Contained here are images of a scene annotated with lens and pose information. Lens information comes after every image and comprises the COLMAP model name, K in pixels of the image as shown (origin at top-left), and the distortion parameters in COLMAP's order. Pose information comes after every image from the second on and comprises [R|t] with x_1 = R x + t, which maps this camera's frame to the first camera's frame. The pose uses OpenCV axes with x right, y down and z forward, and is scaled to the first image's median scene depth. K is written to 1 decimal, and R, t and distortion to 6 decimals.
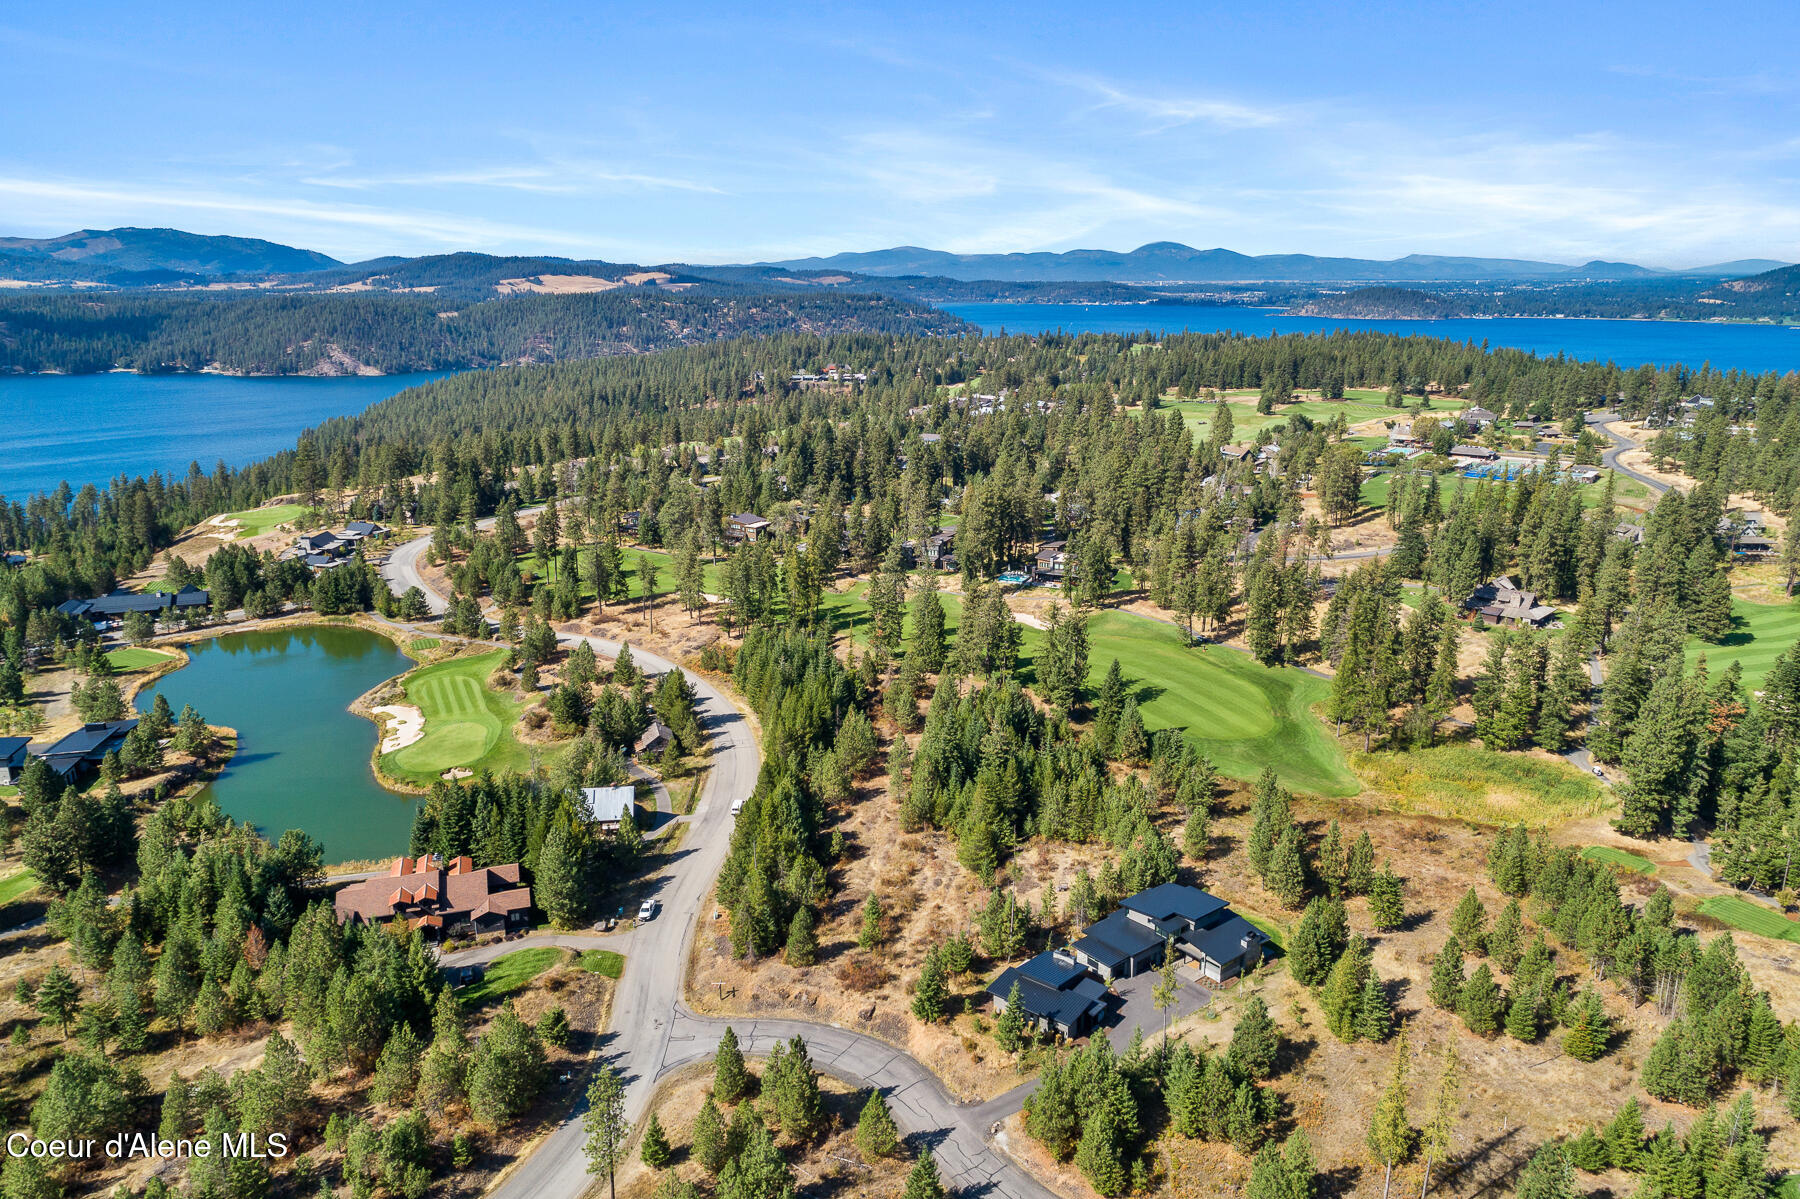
lens RADIAL K [[1236.2, 0, 900.0], [0, 1236.2, 599.5], [0, 0, 1]] dist [-0.006345, 0.007797]
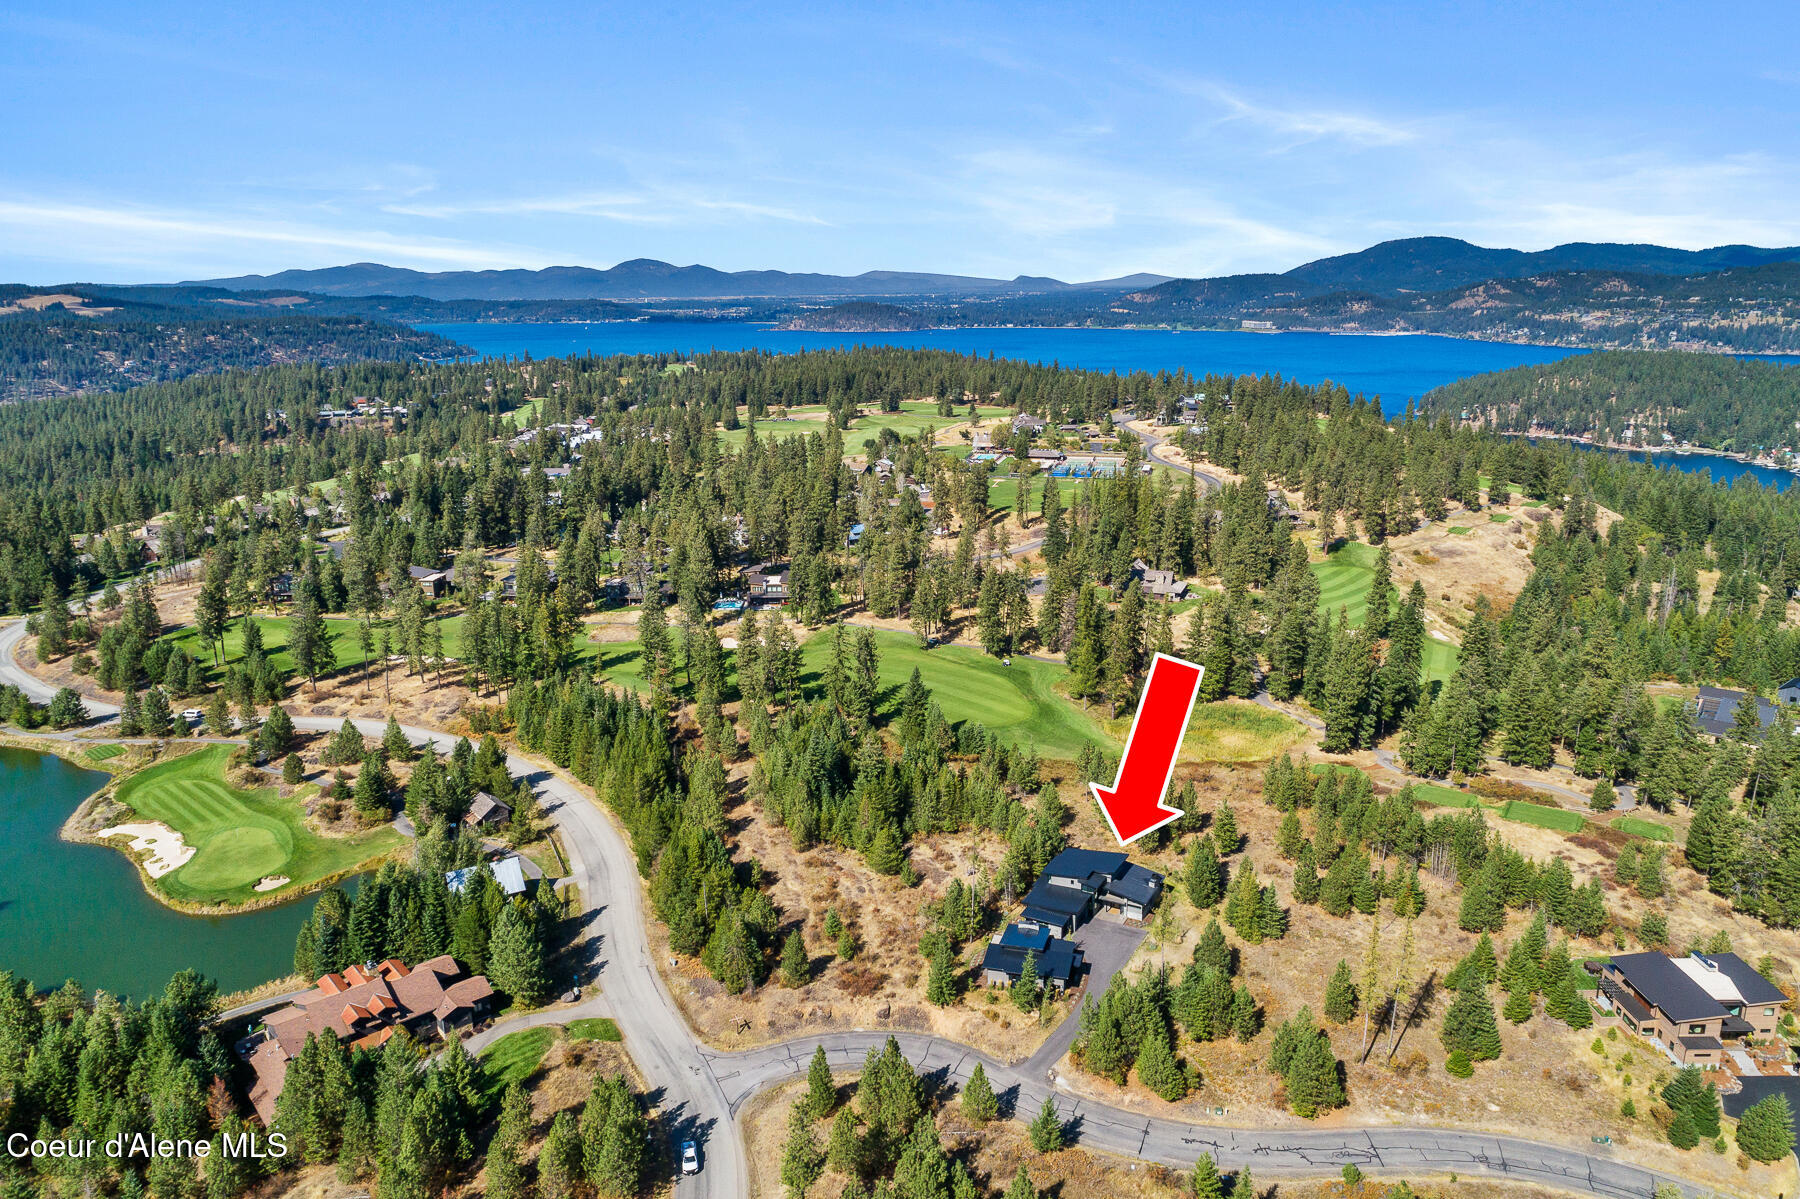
lens RADIAL K [[1236.2, 0, 900.0], [0, 1236.2, 599.5], [0, 0, 1]] dist [-0.006345, 0.007797]
pose [[0.918201, -0.103760, 0.382285, -0.193587], [0.108324, 0.994069, 0.009629, -0.018152], [-0.381017, 0.032569, 0.923994, -0.013189]]
